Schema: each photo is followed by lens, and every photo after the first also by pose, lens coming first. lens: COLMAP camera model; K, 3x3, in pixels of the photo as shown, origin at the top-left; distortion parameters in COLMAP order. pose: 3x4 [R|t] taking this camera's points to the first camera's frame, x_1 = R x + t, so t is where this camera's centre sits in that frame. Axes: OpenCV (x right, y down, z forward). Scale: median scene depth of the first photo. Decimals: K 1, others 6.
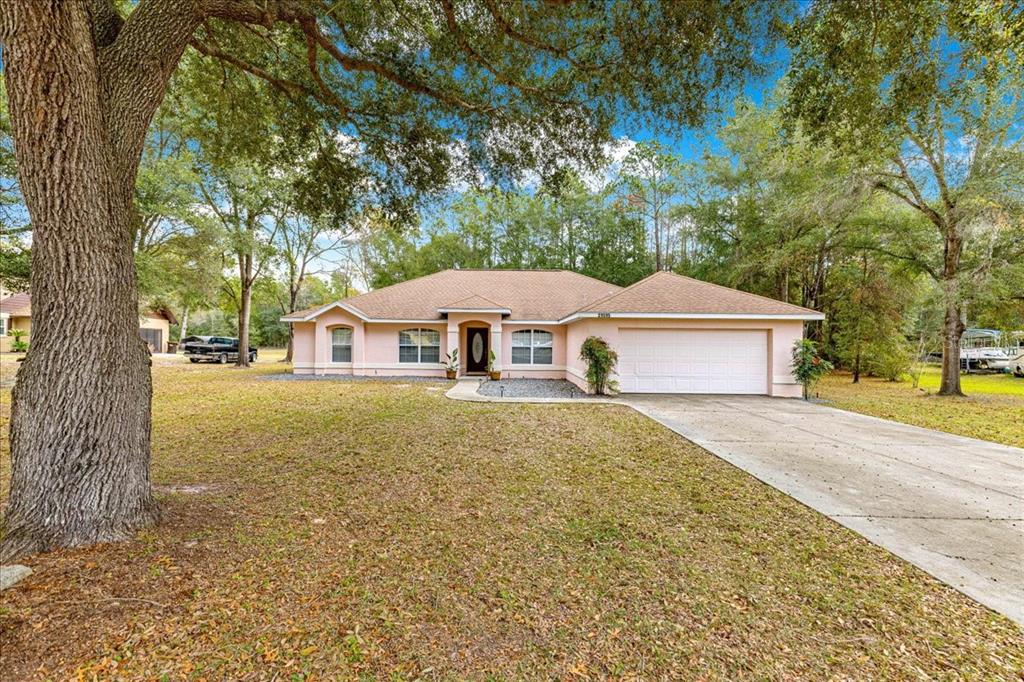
lens RADIAL K [[459.3, 0, 512.0], [0, 459.3, 341.0], [0, 0, 1]] dist [0.000313, 0.000439]
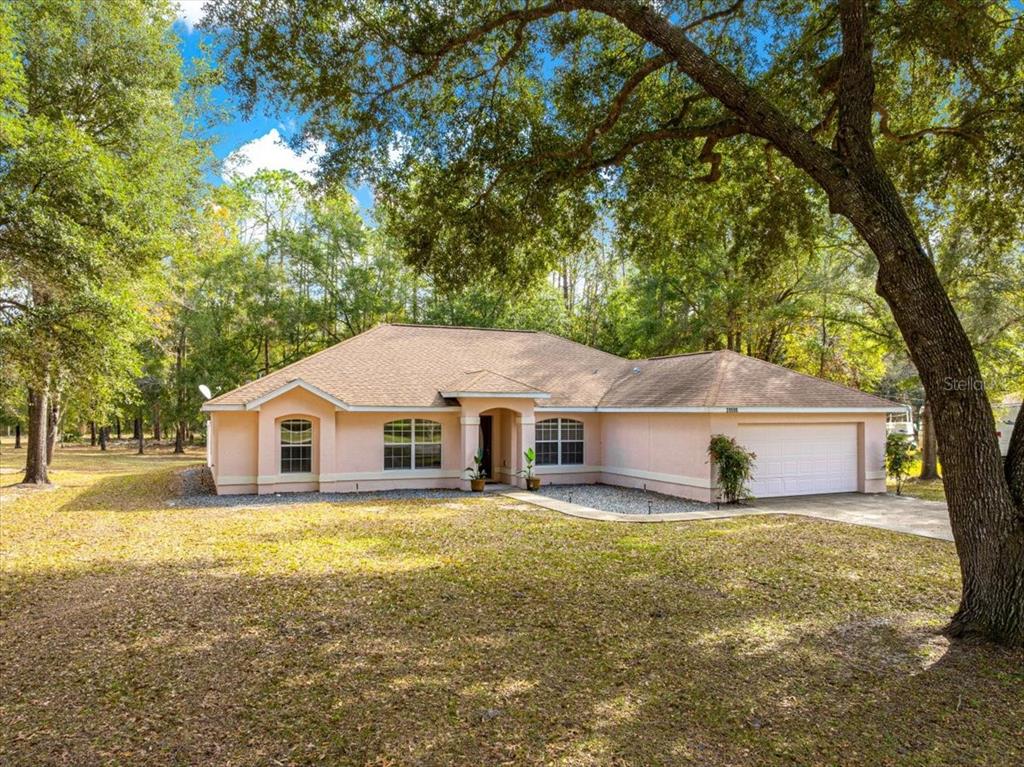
lens RADIAL K [[720.8, 0, 512.0], [0, 720.8, 383.5], [0, 0, 1]] dist [-0.043762, -0.000297]
pose [[0.916467, 0.007397, 0.400043, -0.498356], [0.005560, 0.999497, -0.031219, -0.045960], [-0.400073, 0.030835, 0.915965, -0.043905]]
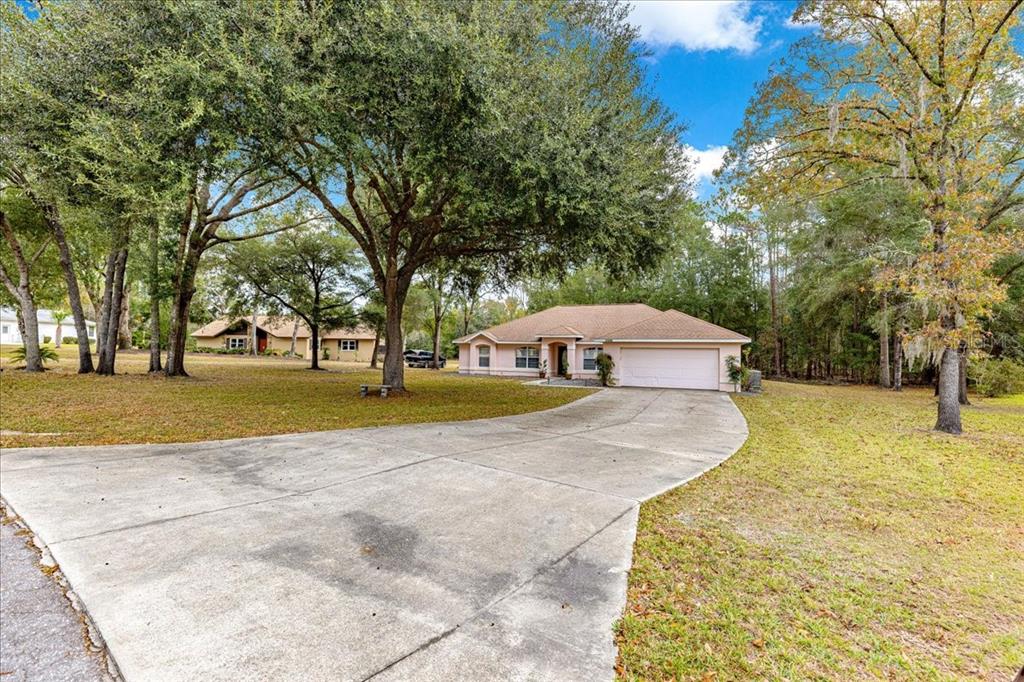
lens RADIAL K [[459.3, 0, 512.0], [0, 459.3, 341.0], [0, 0, 1]] dist [0.000313, 0.000439]
pose [[0.925251, -0.007501, -0.379281, 0.369635], [-0.002665, 0.999651, -0.026271, -0.005380], [0.379346, 0.025318, 0.924908, -0.532289]]
